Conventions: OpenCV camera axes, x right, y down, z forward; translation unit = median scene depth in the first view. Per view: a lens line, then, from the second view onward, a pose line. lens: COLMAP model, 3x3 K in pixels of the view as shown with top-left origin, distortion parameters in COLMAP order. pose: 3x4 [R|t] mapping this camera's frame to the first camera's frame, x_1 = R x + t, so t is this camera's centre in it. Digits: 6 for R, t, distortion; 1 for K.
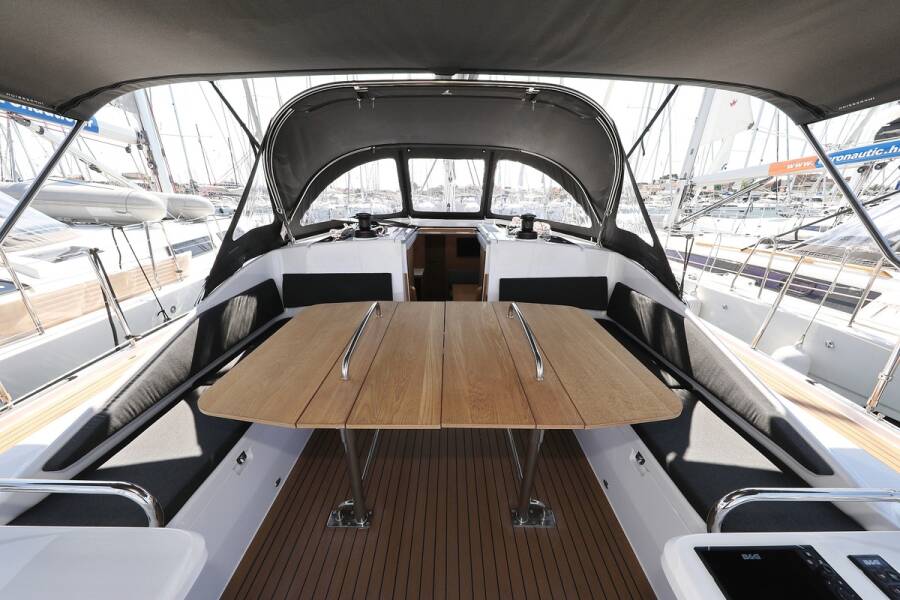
lens RADIAL K [[302.3, 0, 454.0], [0, 302.3, 318.2], [0, 0, 1]] dist [-0.000270, -0.000094]
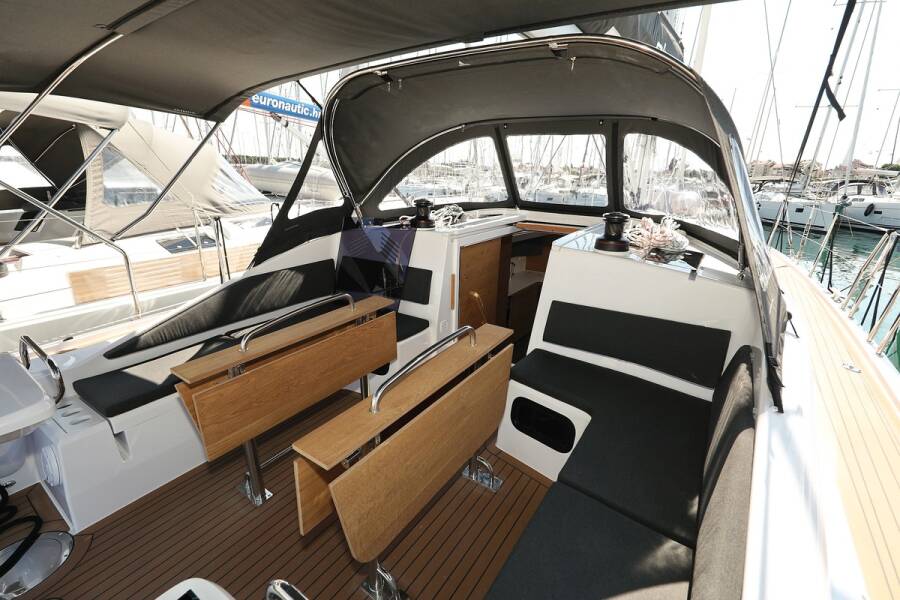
lens RADIAL K [[404.7, 0, 449.1], [0, 404.7, 323.8], [0, 0, 1]] dist [-0.018750, 0.000529]
pose [[0.814544, 0.211104, -0.540326, 0.468017], [-0.230766, 0.972481, 0.032065, -0.050971], [0.532226, 0.098570, 0.840844, 0.081370]]
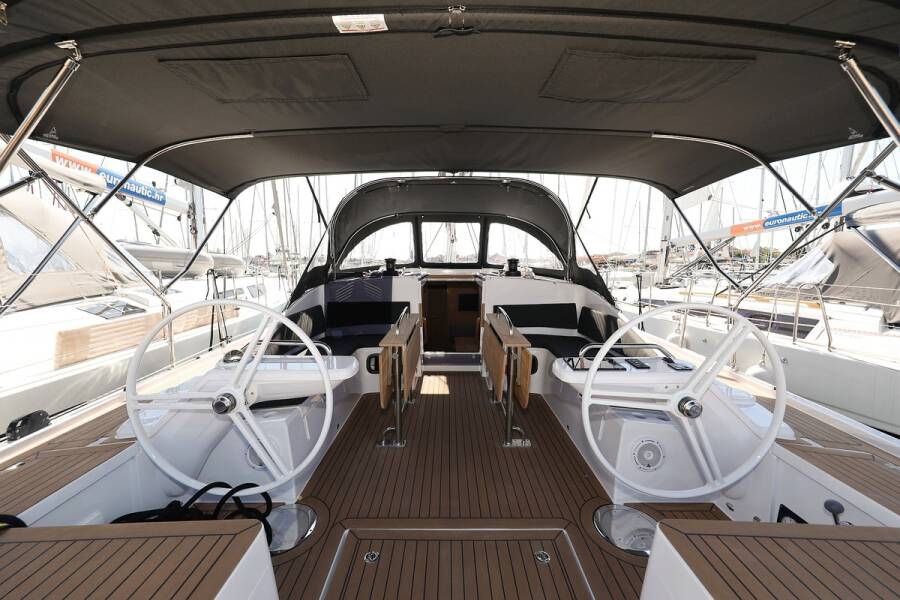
lens RADIAL K [[366.8, 0, 453.4], [0, 366.8, 323.1], [0, 0, 1]] dist [0.002883, 0.000216]
pose [[0.999983, -0.005598, 0.001405, -0.021810], [0.005771, 0.972639, -0.232250, 0.306921], [-0.000066, 0.232254, 0.972655, -0.513176]]
